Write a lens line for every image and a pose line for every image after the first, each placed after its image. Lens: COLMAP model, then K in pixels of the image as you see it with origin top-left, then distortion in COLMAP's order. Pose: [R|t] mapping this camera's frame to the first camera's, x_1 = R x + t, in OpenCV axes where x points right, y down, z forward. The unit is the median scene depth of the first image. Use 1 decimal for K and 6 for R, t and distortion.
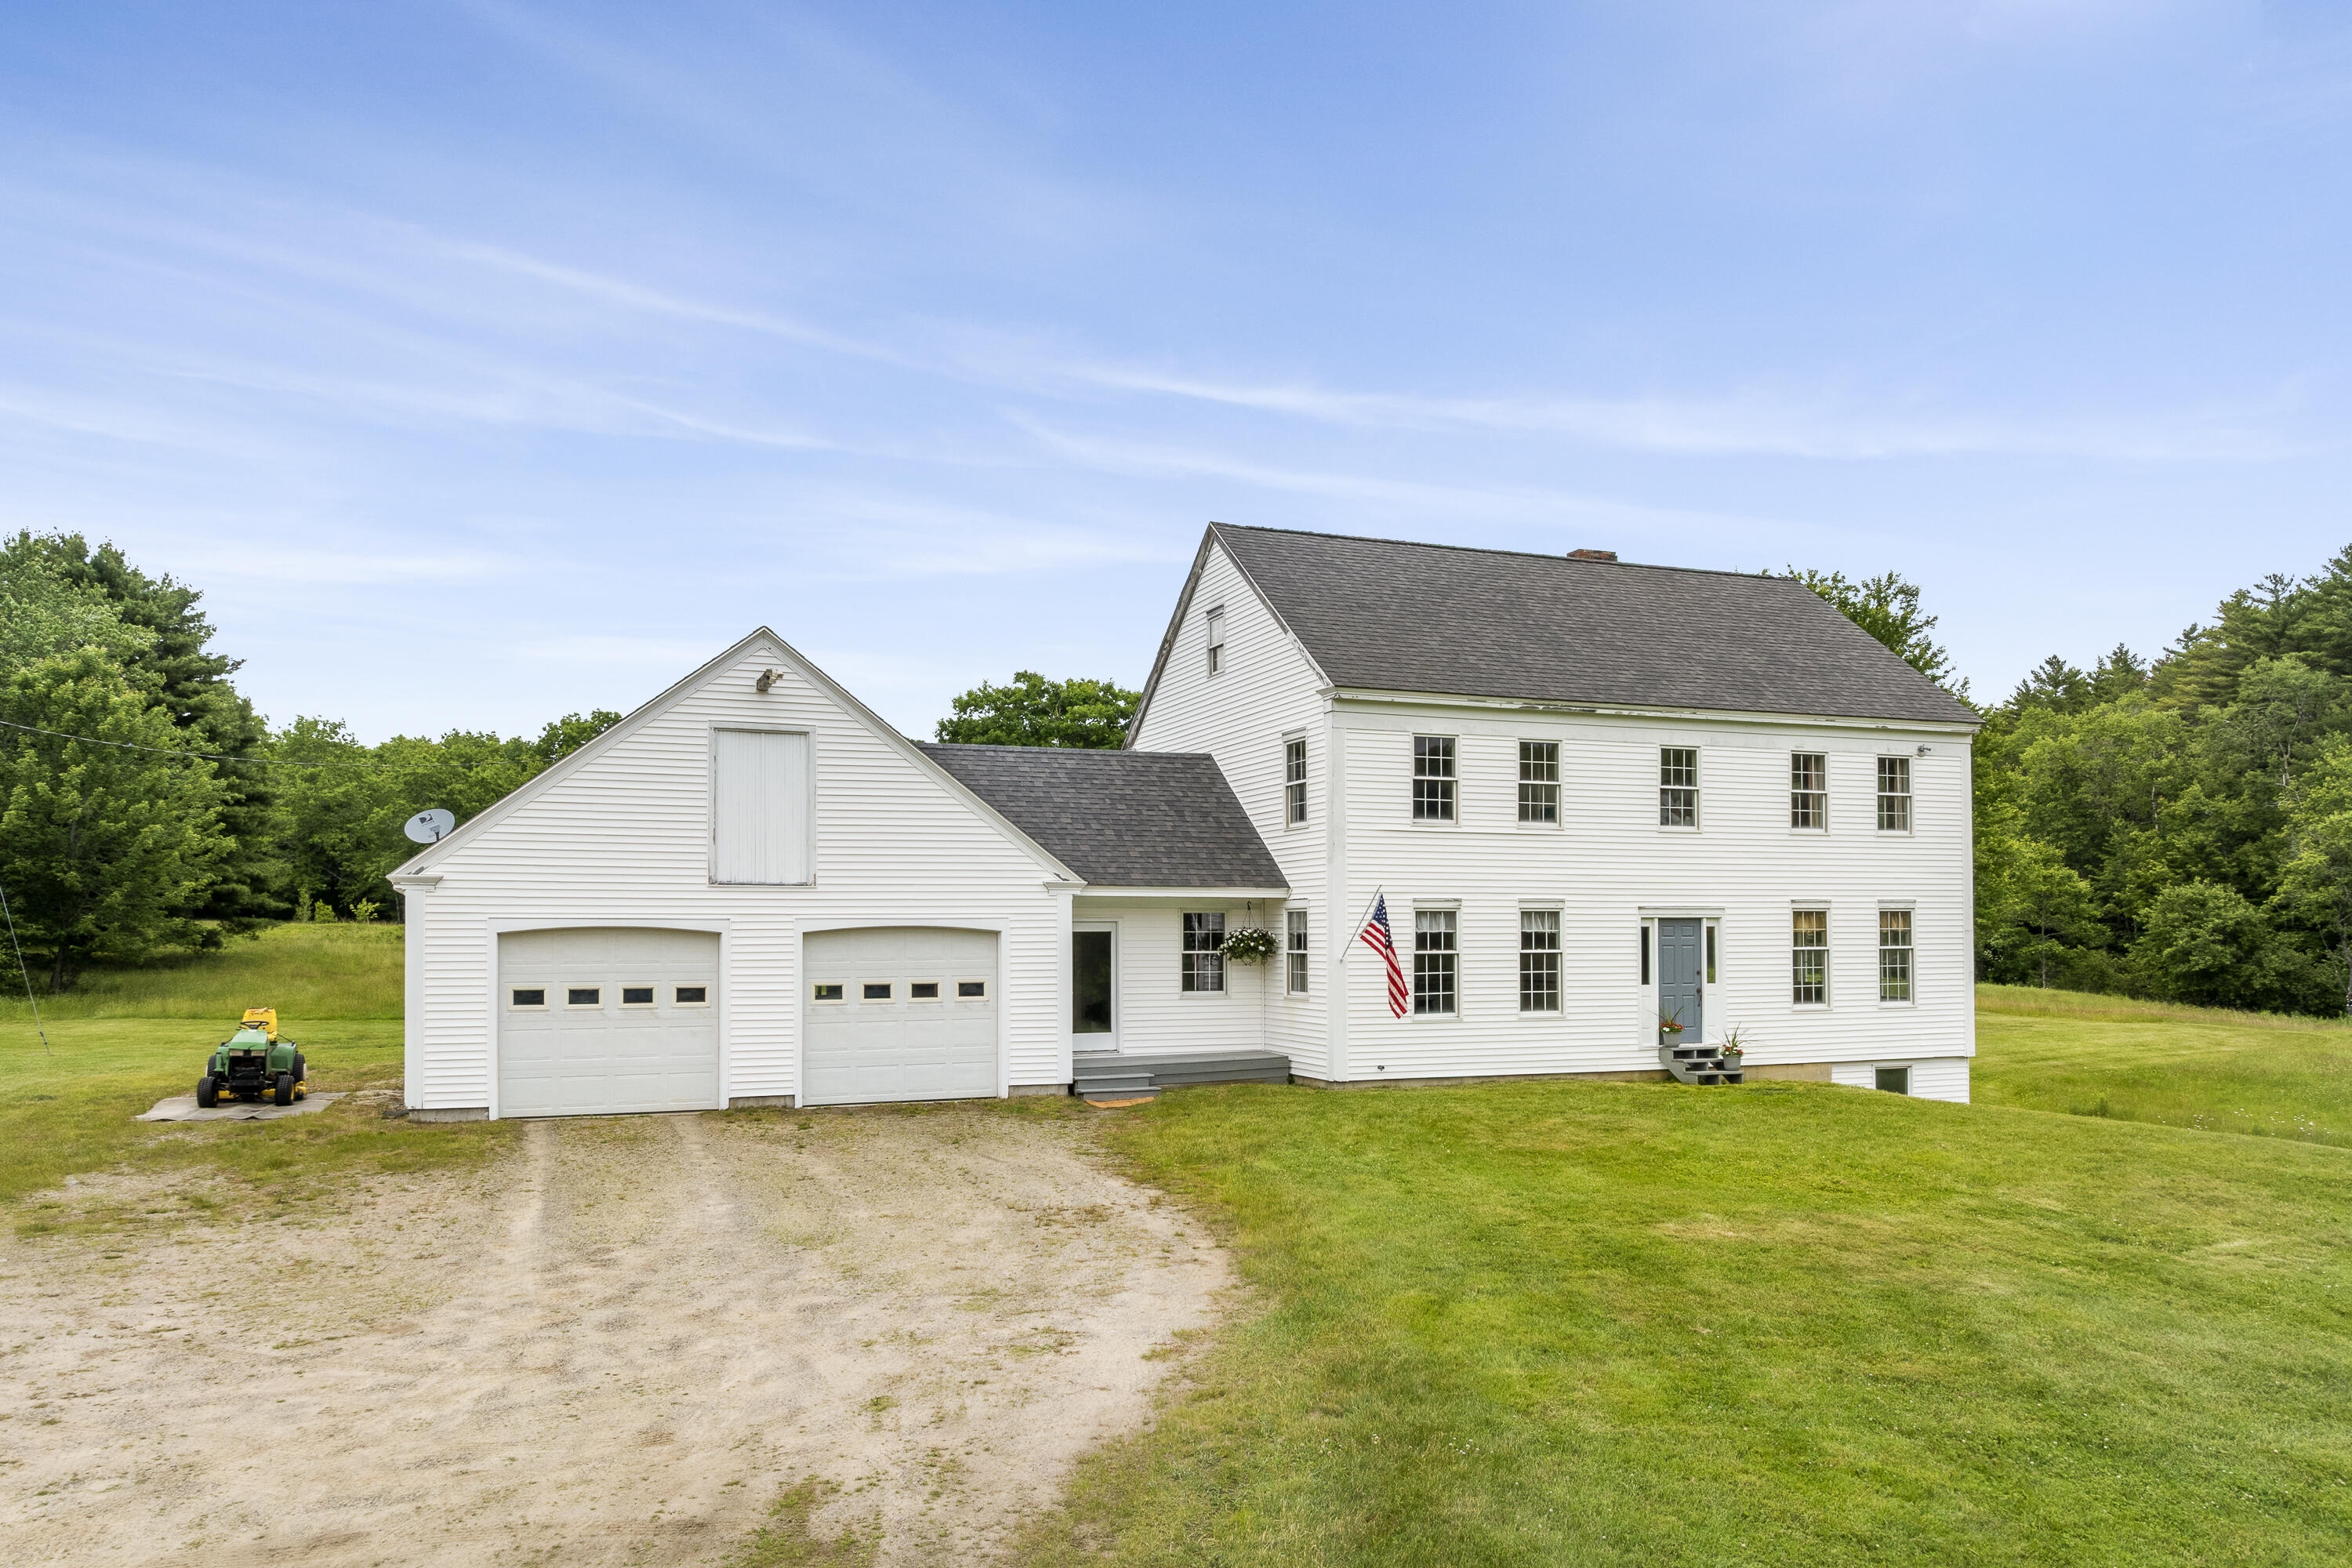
lens RADIAL K [[1677.8, 0, 1183.2], [0, 1677.8, 864.5], [0, 0, 1]] dist [-0.008133, 0.004958]
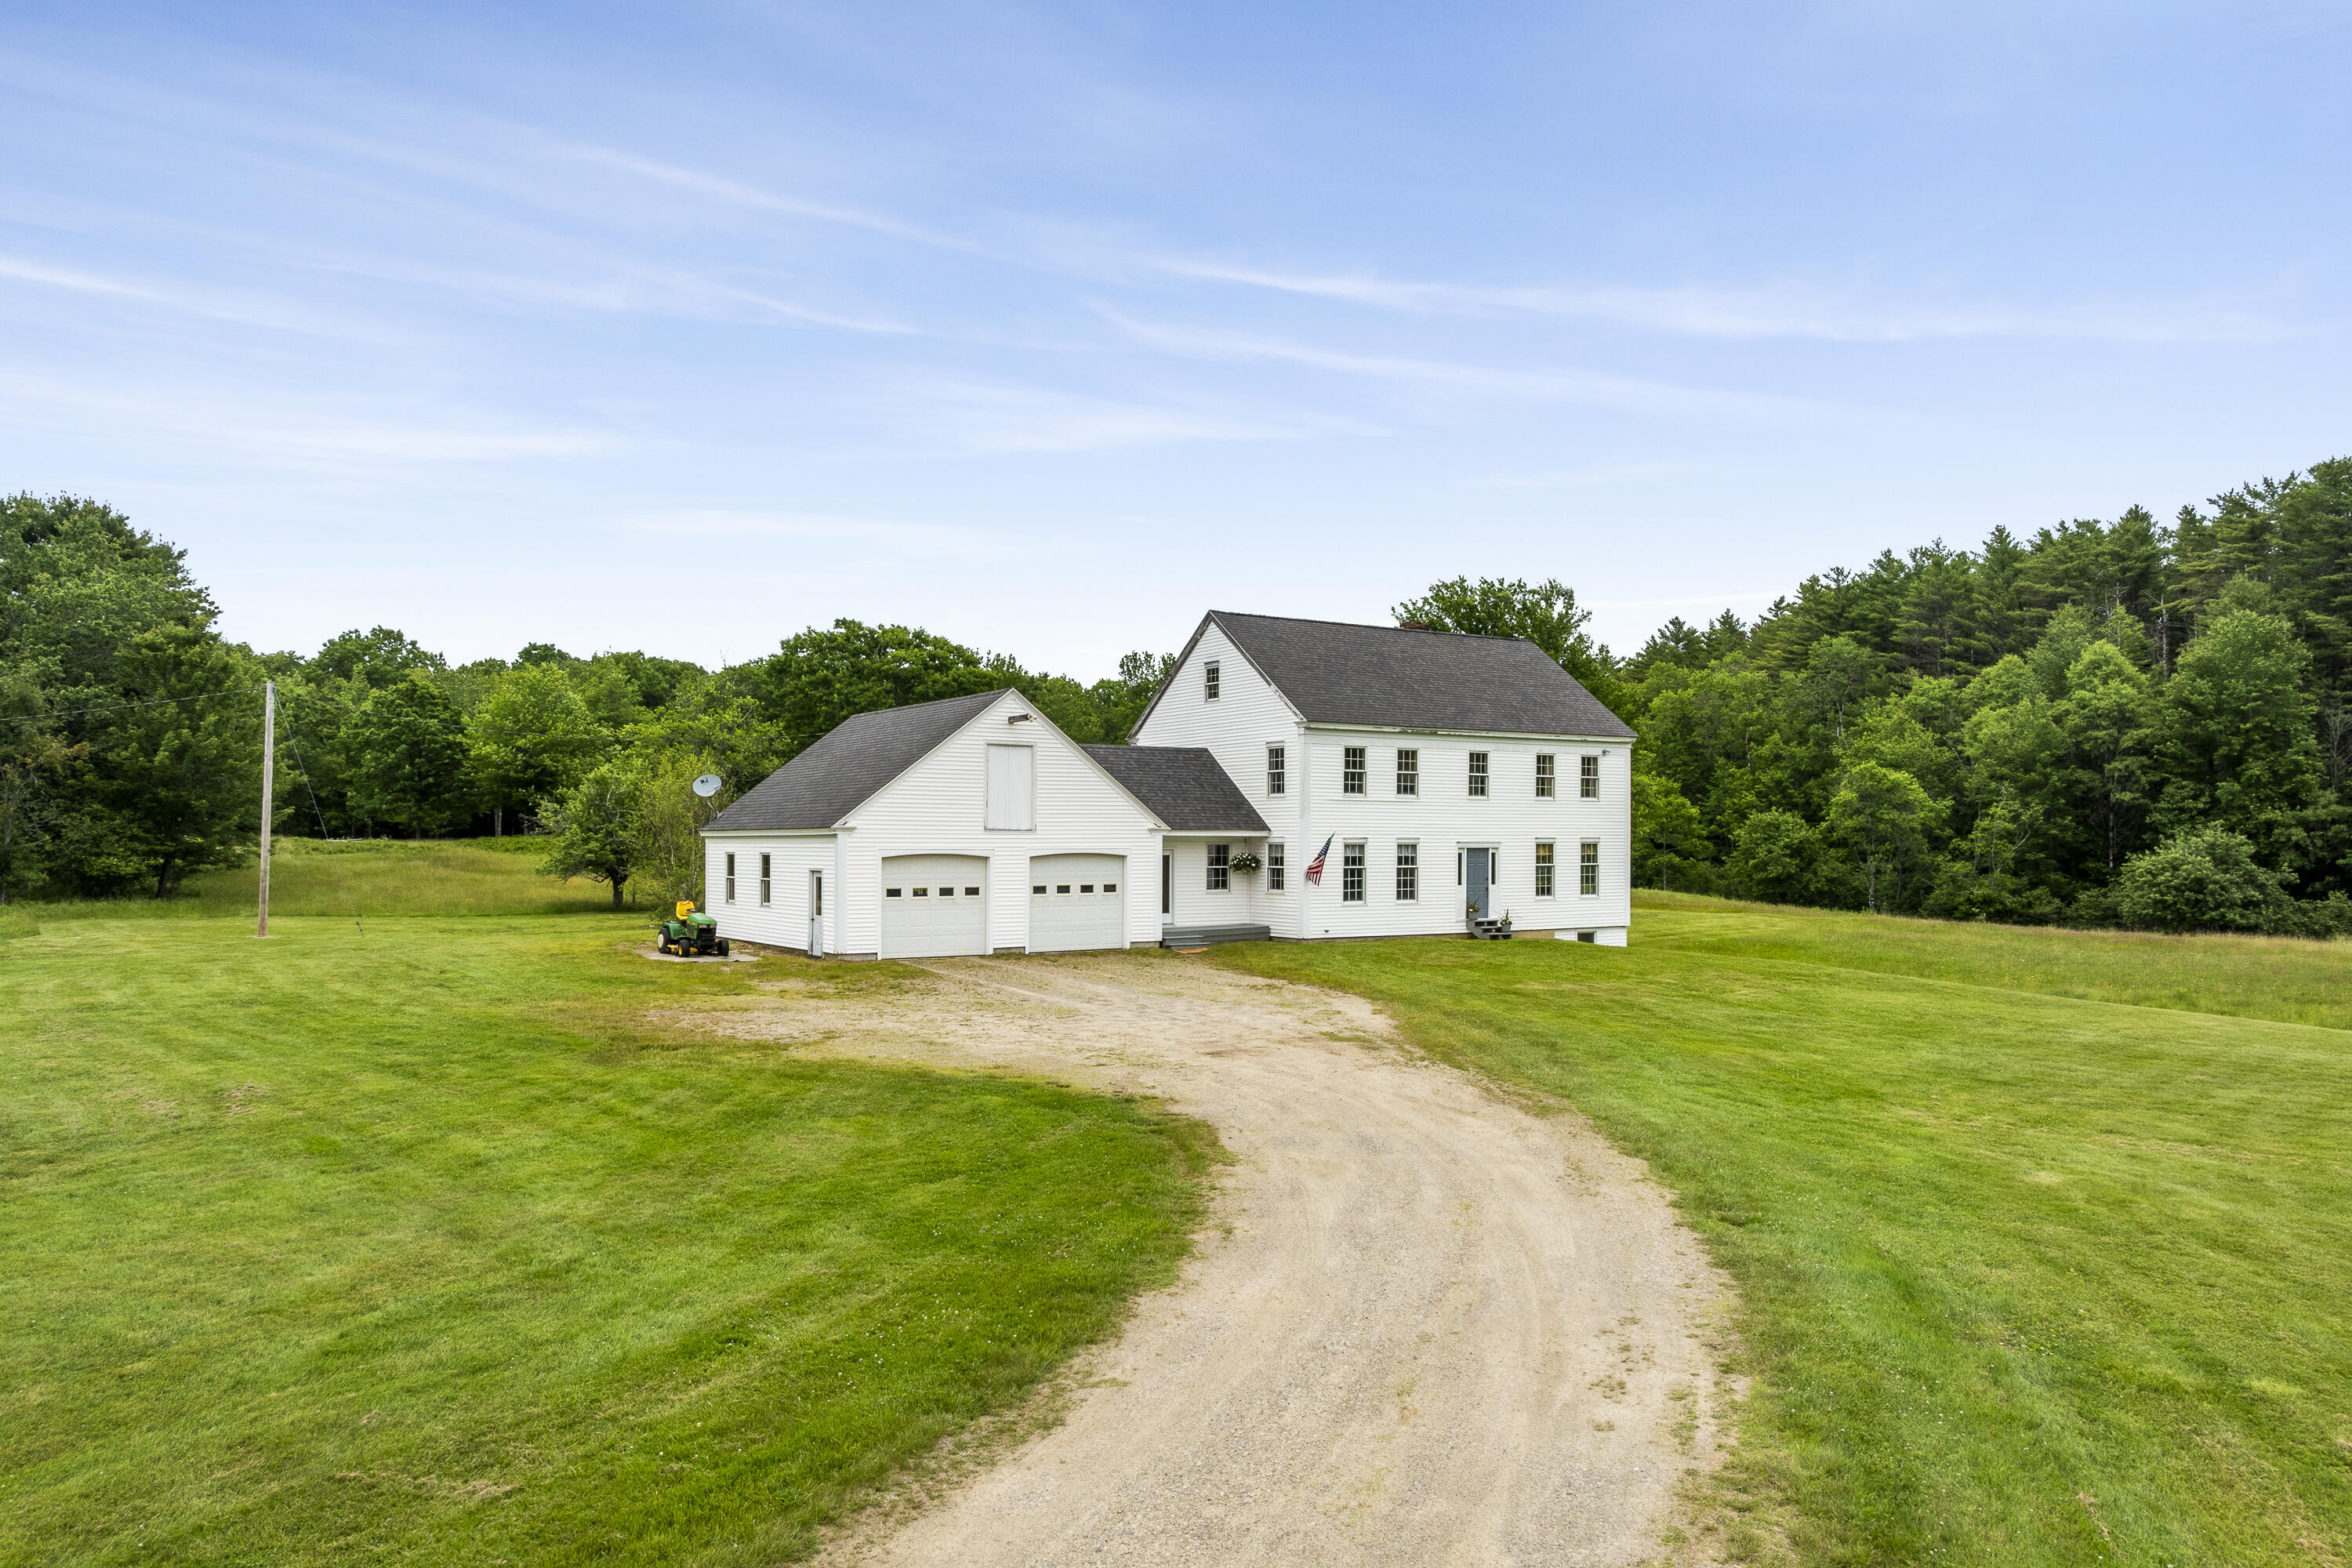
lens RADIAL K [[1637.4, 0, 1182.2], [0, 1637.4, 806.0], [0, 0, 1]] dist [-0.001954, -0.002644]
pose [[0.982325, 0.006920, 0.187053, -0.327339], [-0.010478, 0.999782, 0.018039, -0.039286], [-0.186887, -0.019681, 0.982184, -0.628009]]
